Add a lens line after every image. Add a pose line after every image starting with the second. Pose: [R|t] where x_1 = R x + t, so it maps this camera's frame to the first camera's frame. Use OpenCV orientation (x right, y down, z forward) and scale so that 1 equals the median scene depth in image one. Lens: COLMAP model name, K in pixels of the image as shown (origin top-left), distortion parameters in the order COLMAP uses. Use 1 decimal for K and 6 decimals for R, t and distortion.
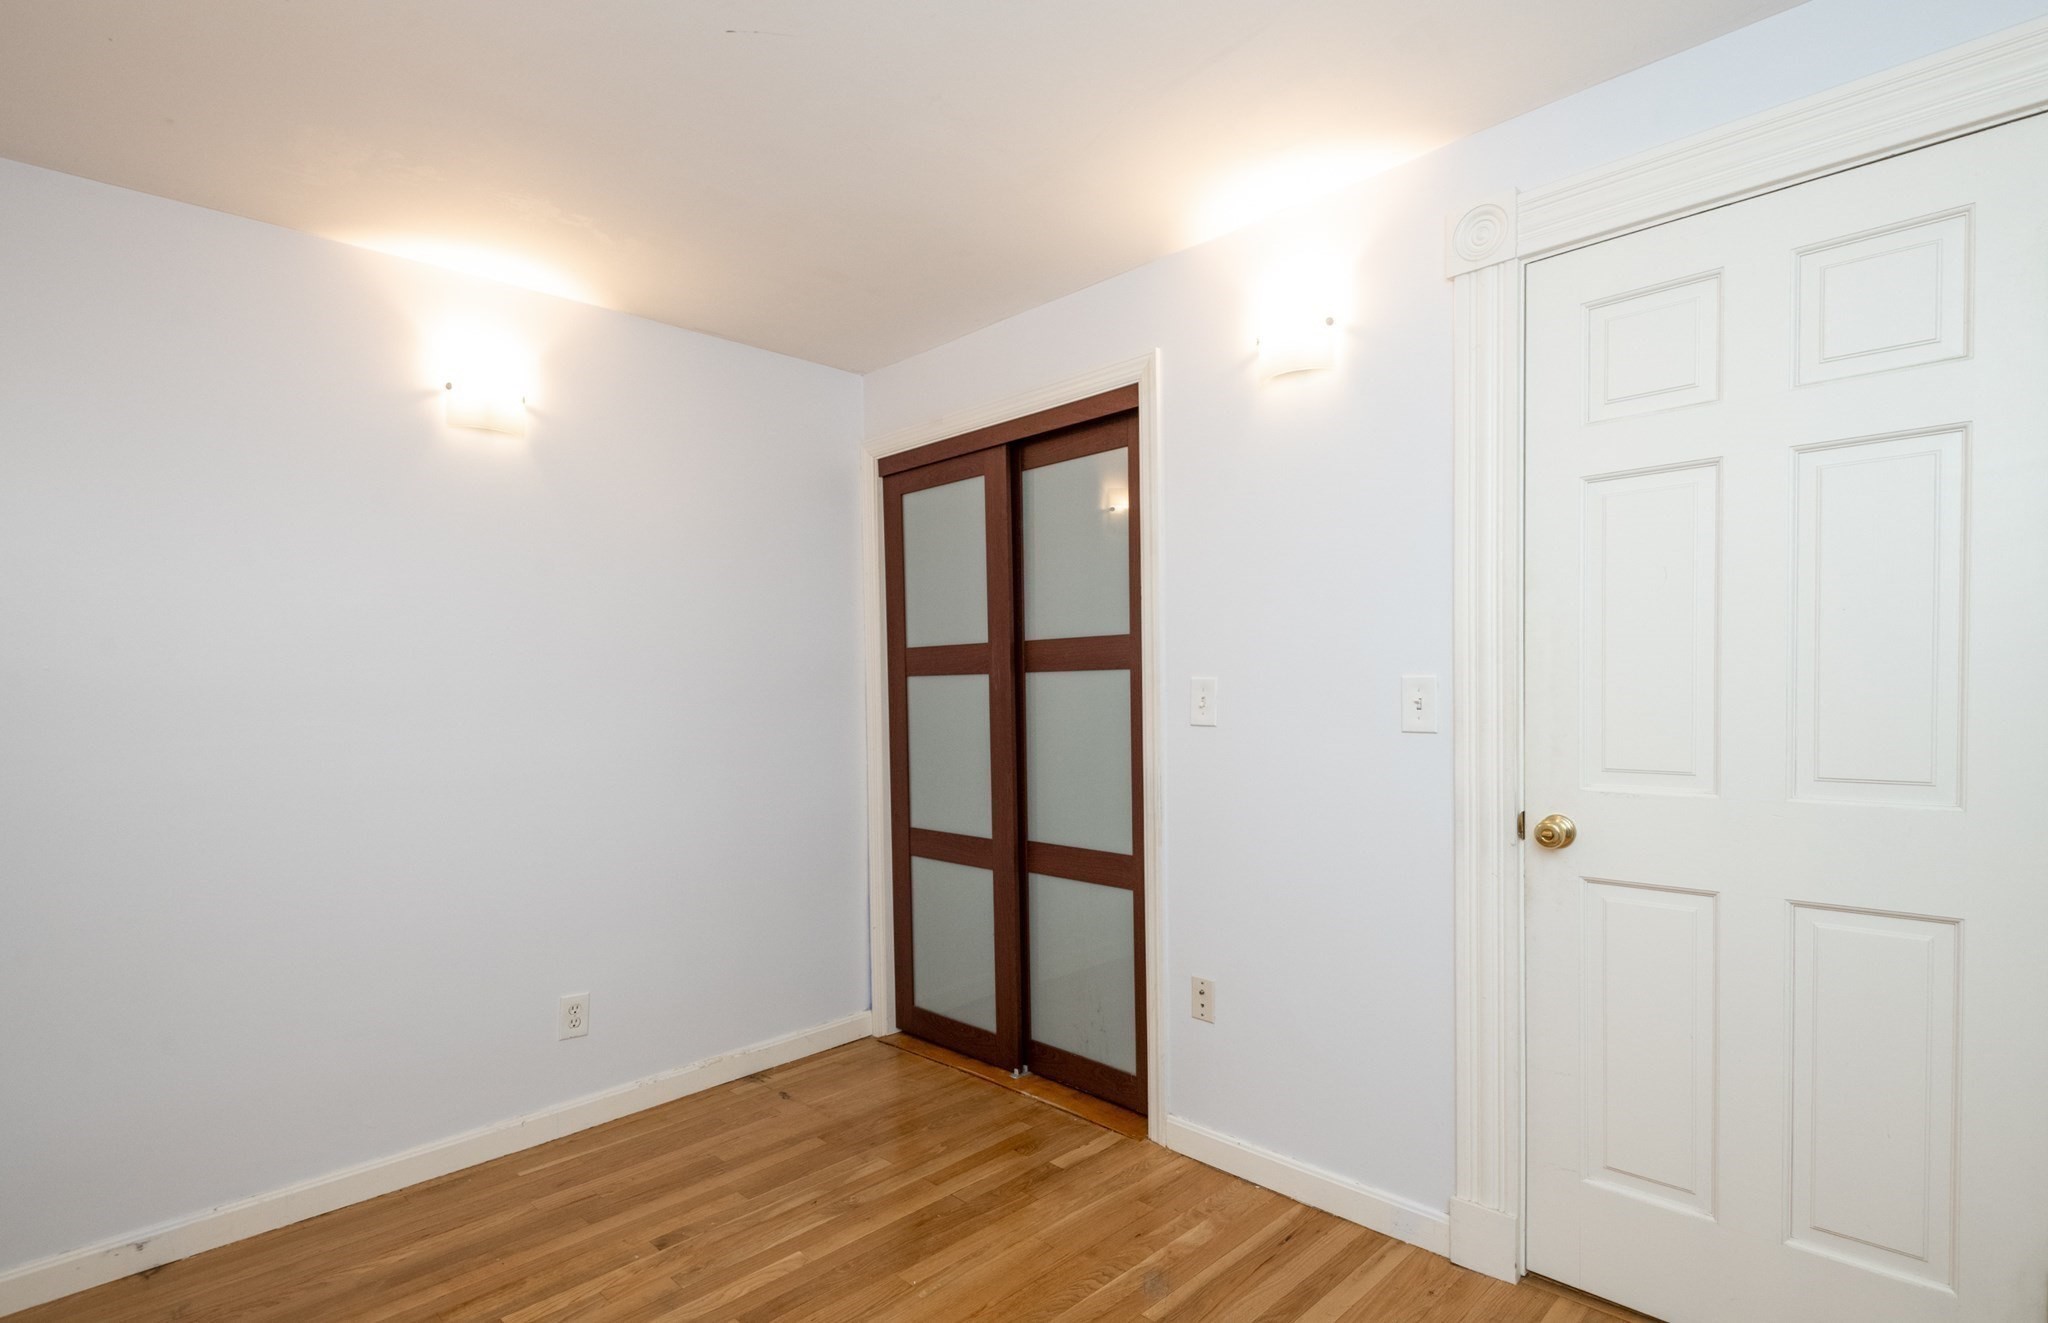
lens RADIAL K [[1015.0, 0, 1009.8], [0, 1015.0, 732.2], [0, 0, 1]] dist [0.012652, -0.007484]
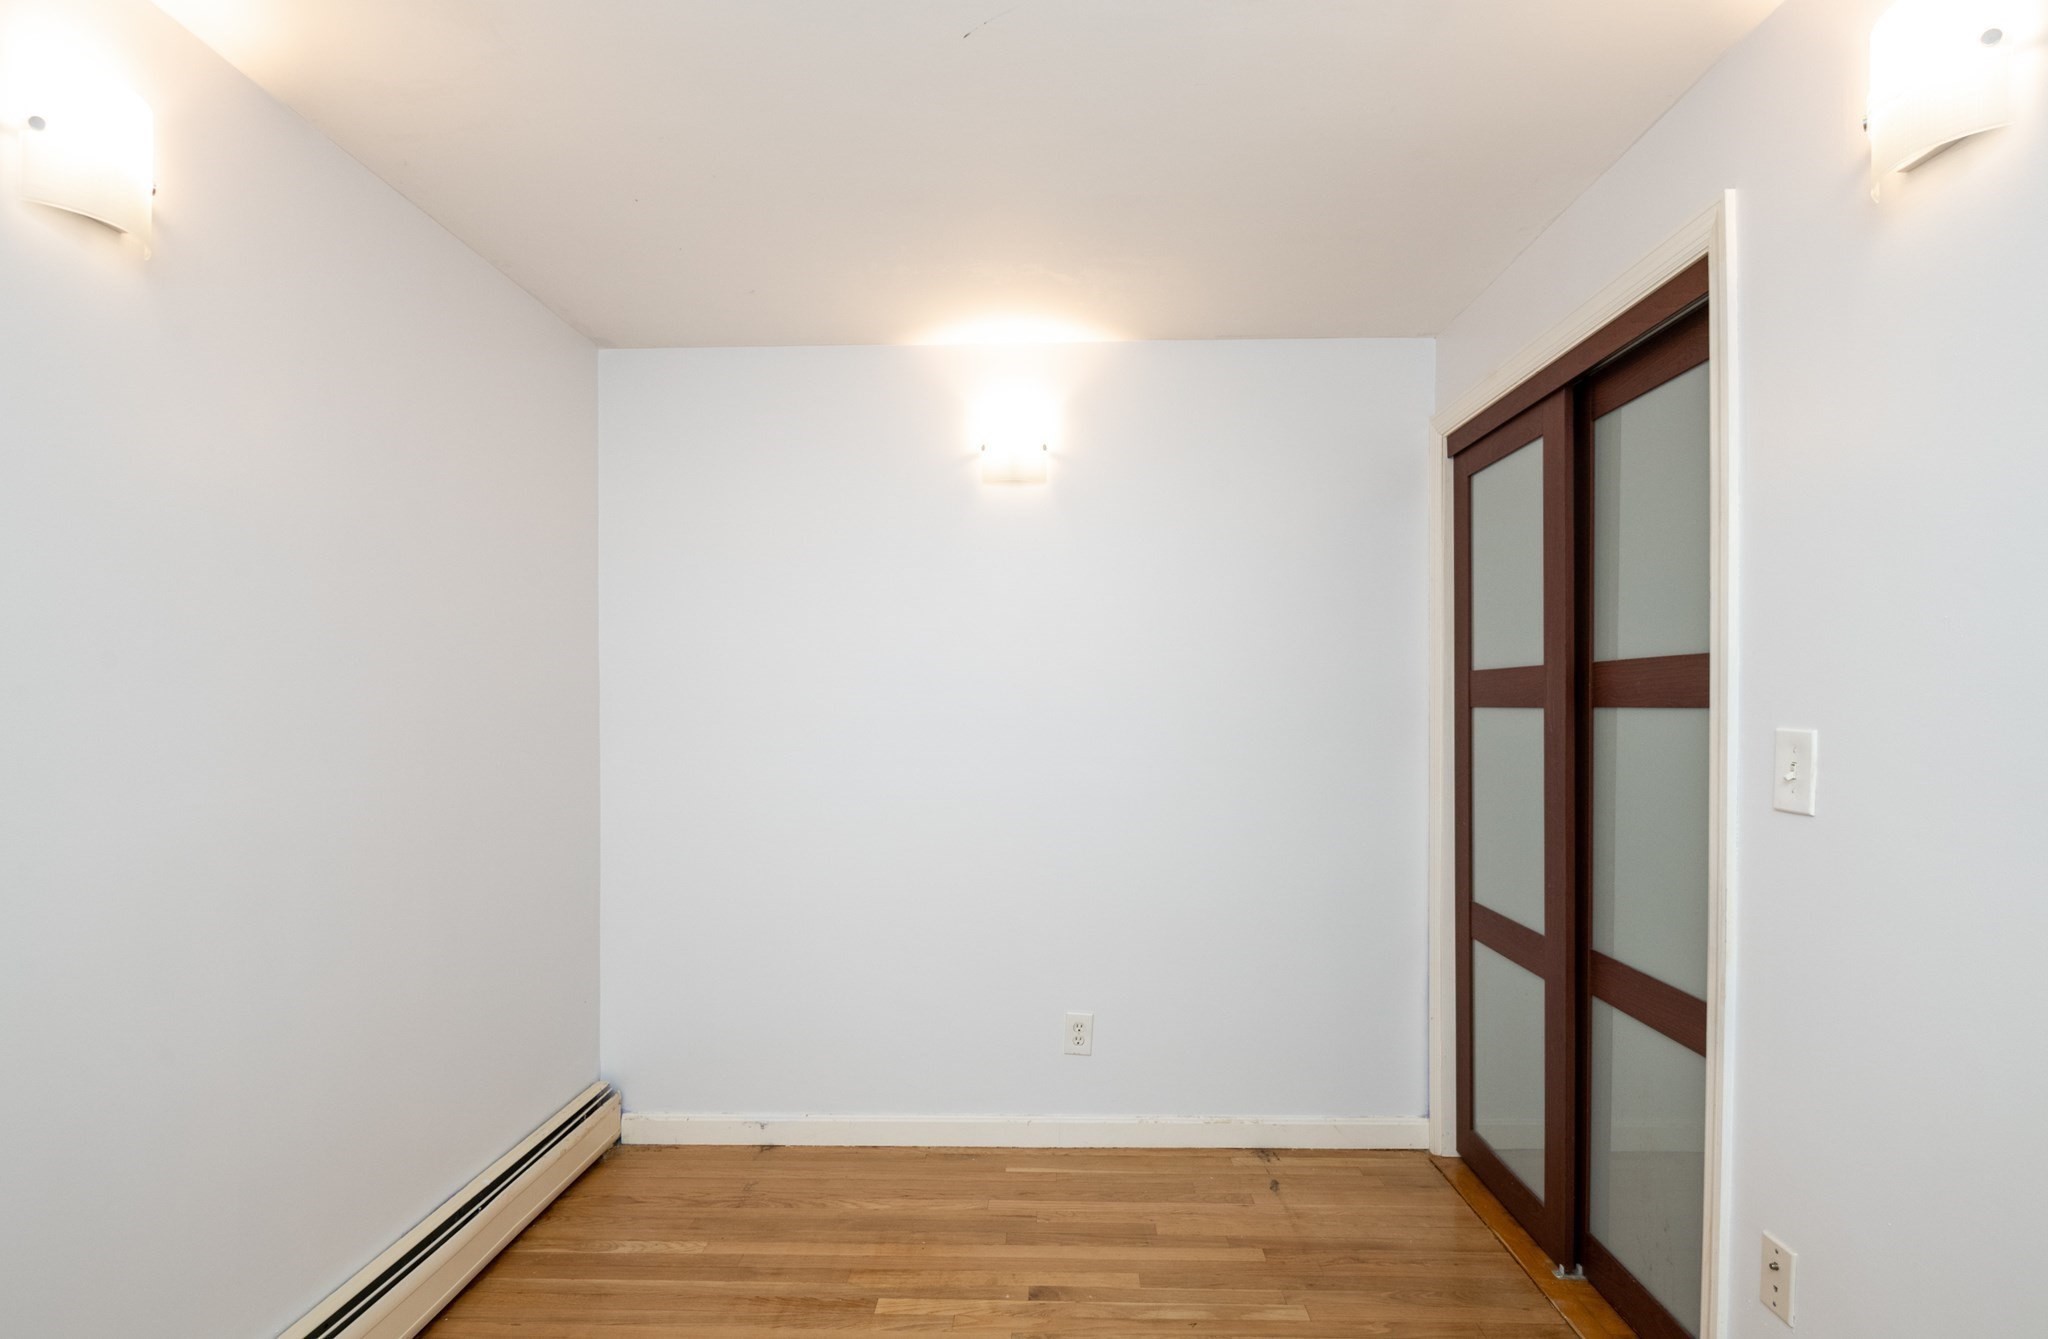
lens RADIAL K [[1015.0, 0, 1006.6], [0, 1015.0, 719.9], [0, 0, 1]] dist [0.012652, -0.007484]
pose [[0.685117, 0.026377, -0.727955, 0.270695], [-0.040631, 0.999172, -0.002035, -0.034888], [0.727299, 0.030972, 0.685622, 0.240122]]
